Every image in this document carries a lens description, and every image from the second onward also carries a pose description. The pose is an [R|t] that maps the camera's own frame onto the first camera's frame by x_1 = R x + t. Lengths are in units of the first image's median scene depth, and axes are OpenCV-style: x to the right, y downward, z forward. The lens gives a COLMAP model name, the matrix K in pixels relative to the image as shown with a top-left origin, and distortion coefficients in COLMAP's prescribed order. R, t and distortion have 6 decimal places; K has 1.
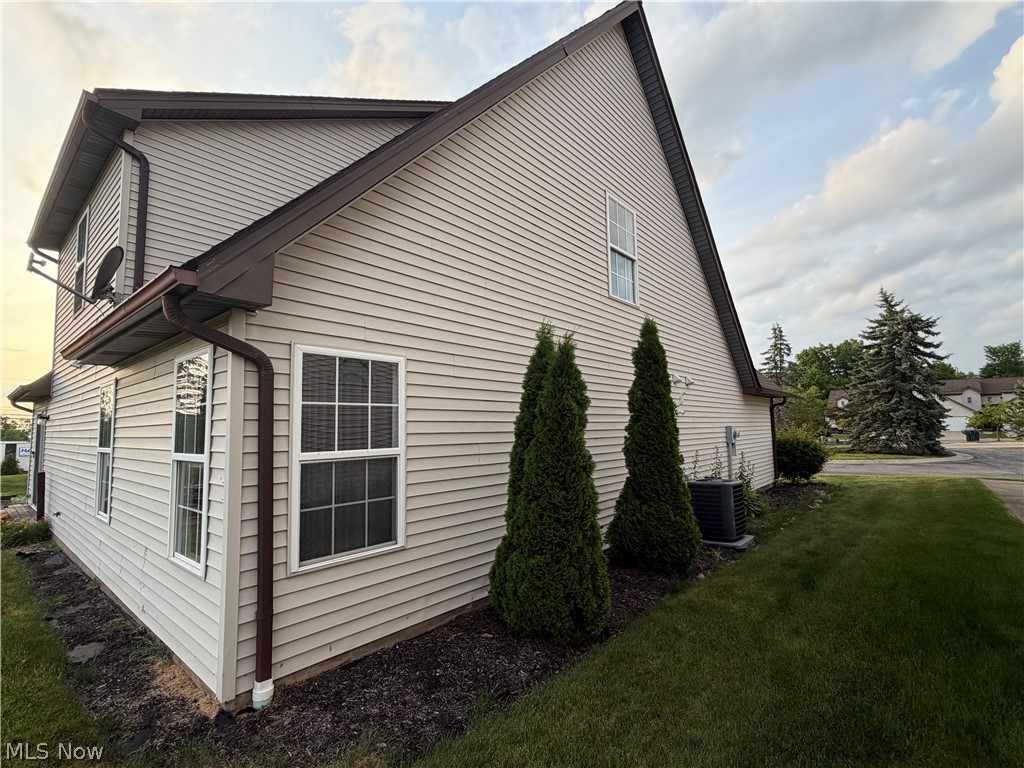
lens RADIAL K [[474.6, 0, 513.8], [0, 474.6, 384.2], [0, 0, 1]] dist [0.000281, 0.000005]
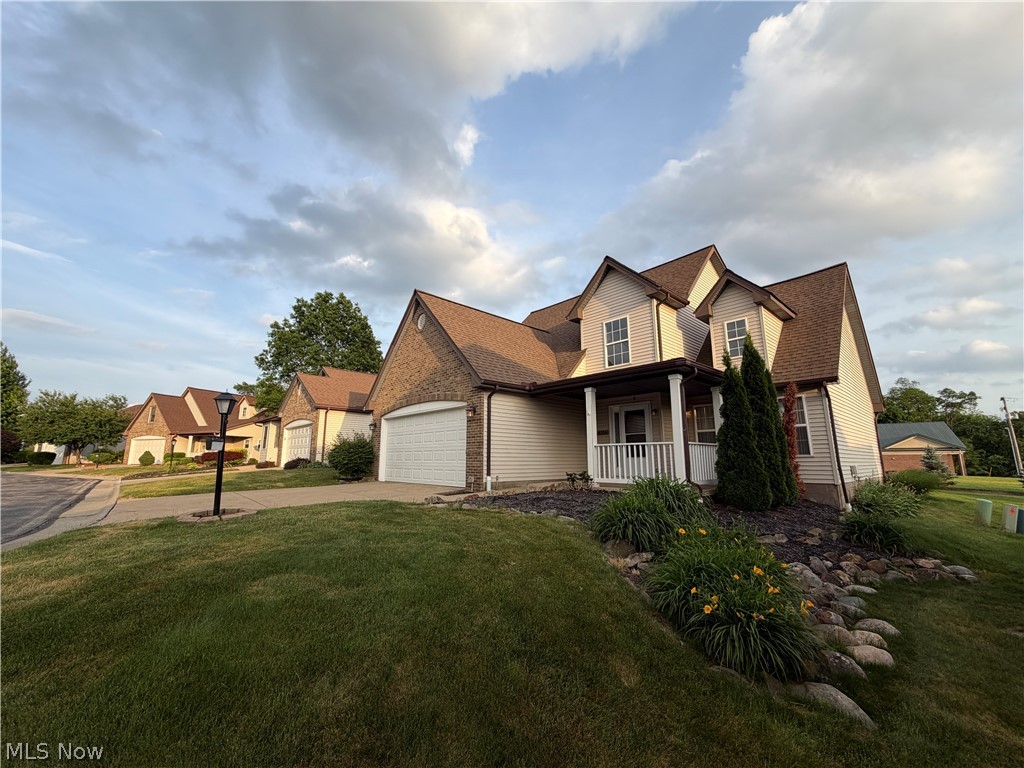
lens RADIAL K [[411.5, 0, 505.8], [0, 411.5, 384.0], [0, 0, 1]] dist [-0.002226, 0.000530]
pose [[-0.131944, -0.159639, -0.978318, 3.086080], [0.081337, 0.981875, -0.171189, 0.988114], [0.987914, -0.102160, -0.116569, 0.398212]]
